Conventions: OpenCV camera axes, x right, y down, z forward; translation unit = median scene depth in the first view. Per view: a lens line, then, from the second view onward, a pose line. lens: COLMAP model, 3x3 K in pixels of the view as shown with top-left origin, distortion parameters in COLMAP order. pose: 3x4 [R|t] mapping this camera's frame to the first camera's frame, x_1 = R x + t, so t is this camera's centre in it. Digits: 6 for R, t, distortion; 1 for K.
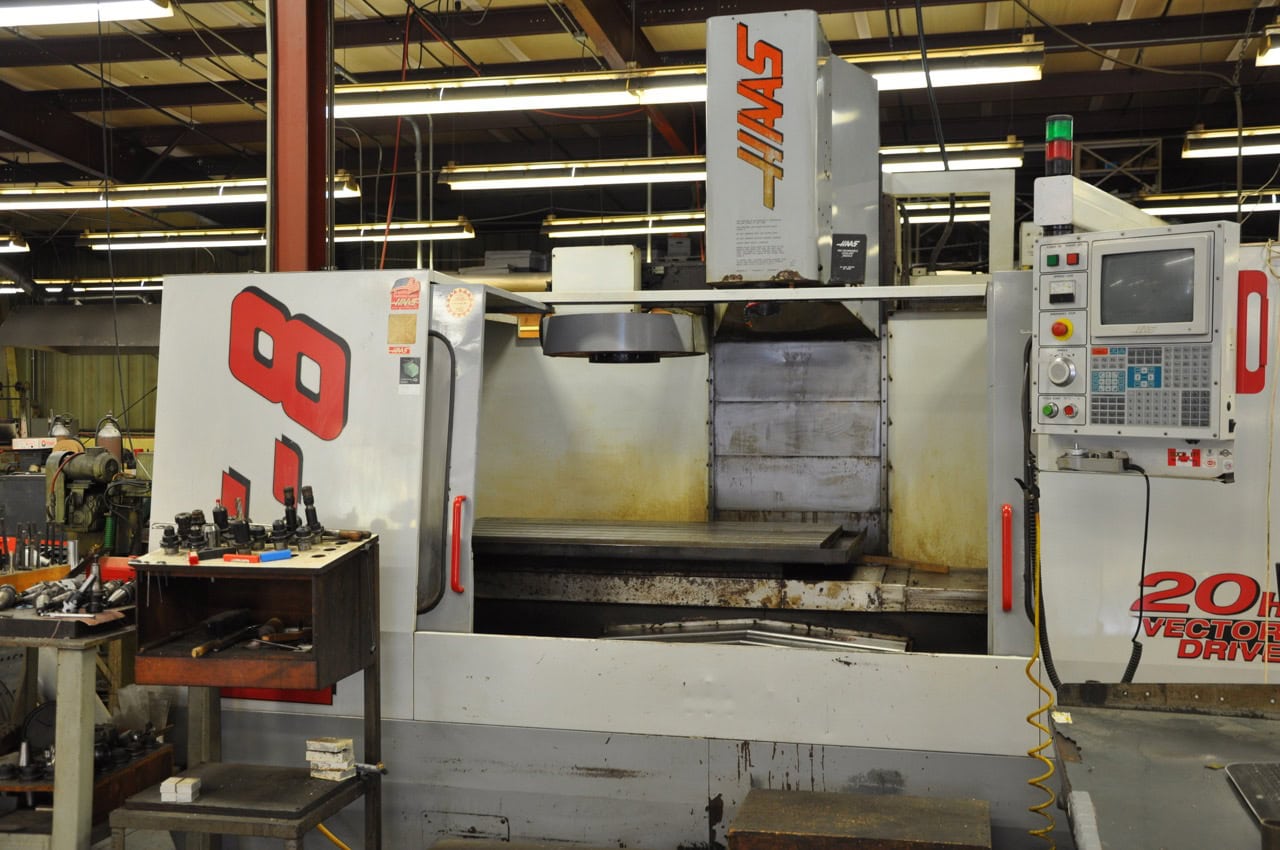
lens RADIAL K [[1332.6, 0, 640.0], [0, 1332.6, 425.0], [0, 0, 1]] dist [-0.050251, 0.283930]
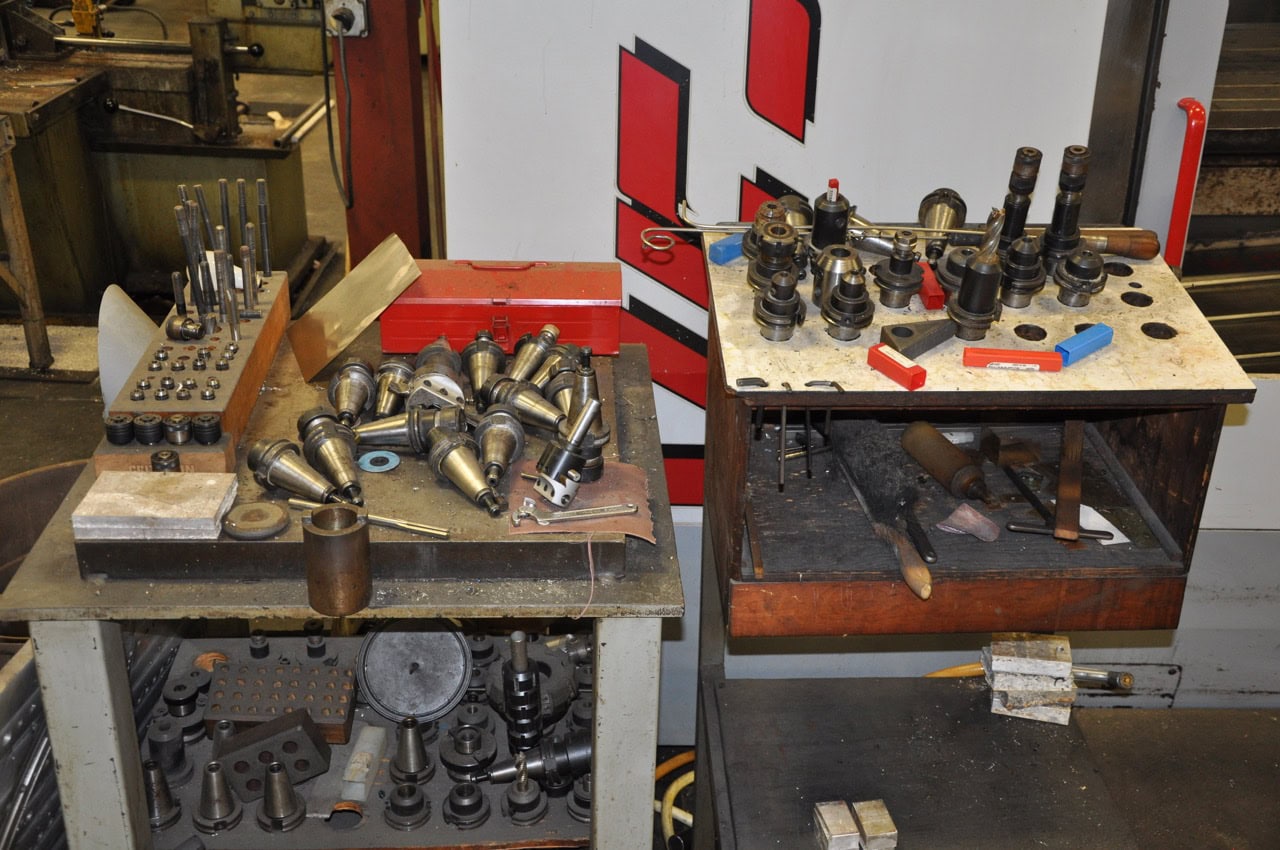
lens RADIAL K [[1425.5, 0, 640.0], [0, 1425.5, 425.0], [0, 0, 1]] dist [-0.015795, 0.304432]
pose [[0.966392, -0.099410, 0.237075, -0.444079], [-0.015433, 0.898108, 0.439505, -0.062162], [-0.256610, -0.428393, 0.866390, 0.551105]]
